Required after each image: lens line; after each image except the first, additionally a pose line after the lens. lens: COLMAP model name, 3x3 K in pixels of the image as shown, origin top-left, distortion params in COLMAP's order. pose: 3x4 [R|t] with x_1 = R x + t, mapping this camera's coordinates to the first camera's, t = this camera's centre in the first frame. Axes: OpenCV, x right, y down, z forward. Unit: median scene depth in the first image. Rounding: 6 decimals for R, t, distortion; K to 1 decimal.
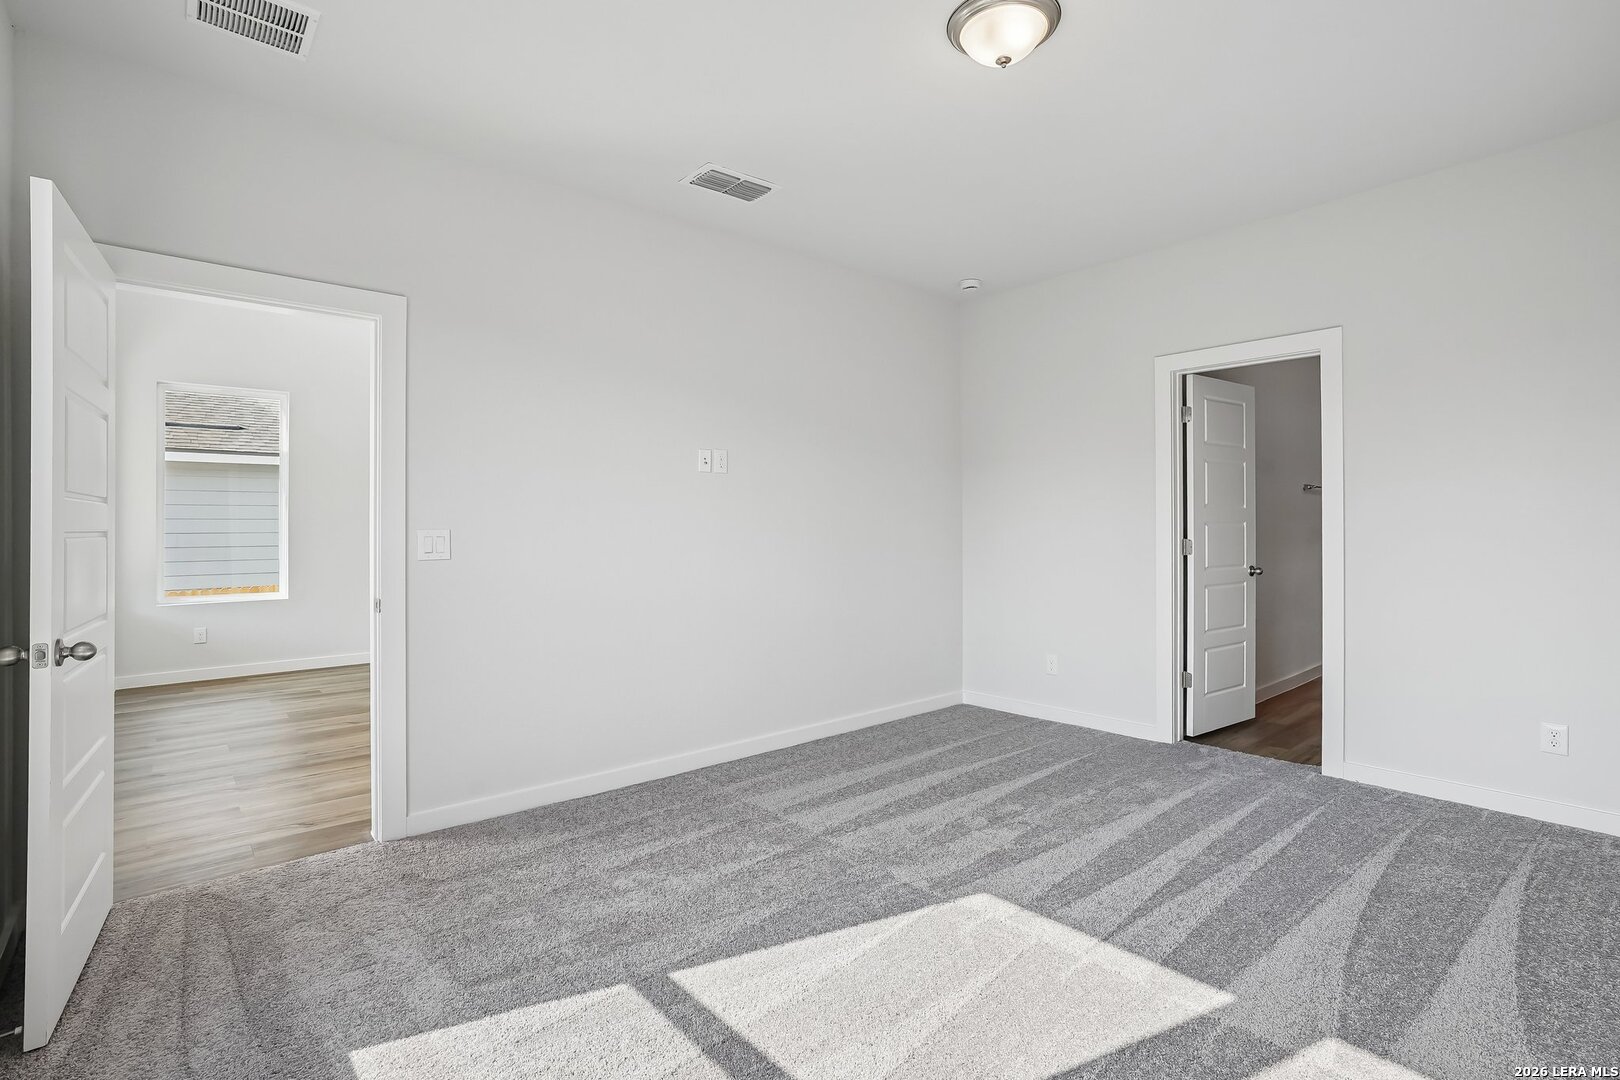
lens RADIAL K [[750.0, 0, 822.3], [0, 750.0, 533.2], [0, 0, 1]] dist [-0.064951, 0.027571]
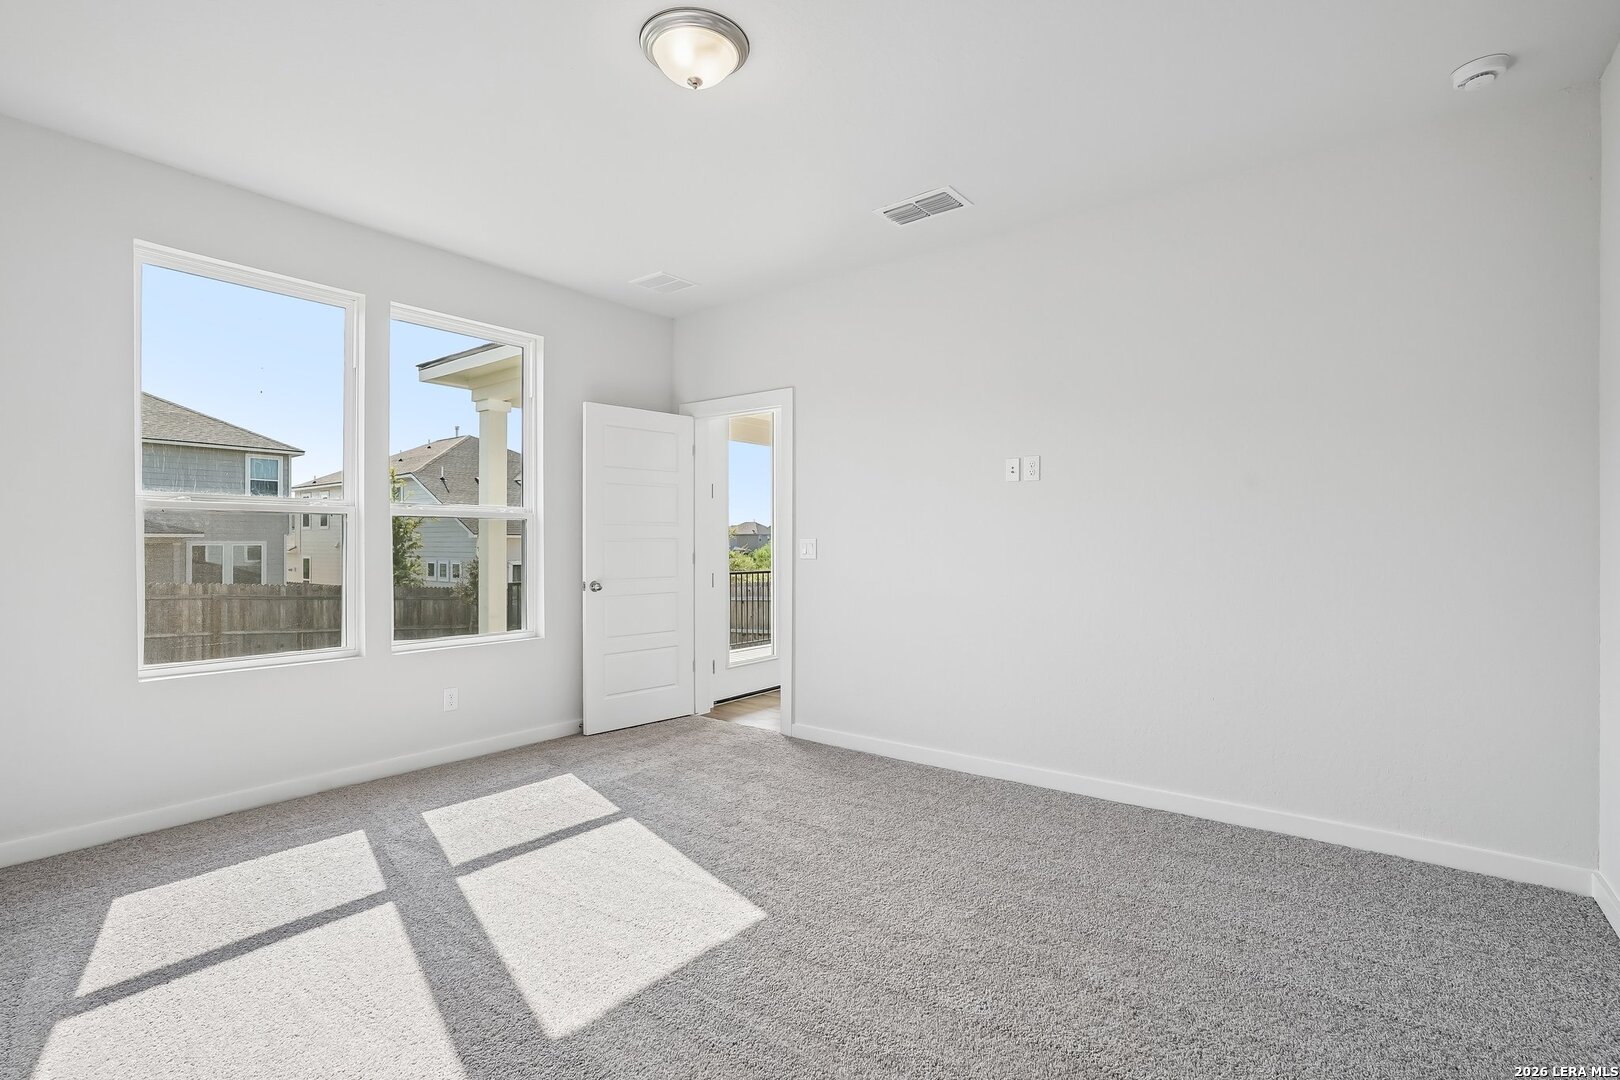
lens RADIAL K [[759.7, 0, 807.3], [0, 759.7, 549.3], [0, 0, 1]] dist [-0.075069, 0.030310]
pose [[0.190901, 0.022616, -0.981349, 0.984113], [-0.005949, 0.999743, 0.021883, -0.016633], [0.981591, 0.001661, 0.190987, 0.713331]]
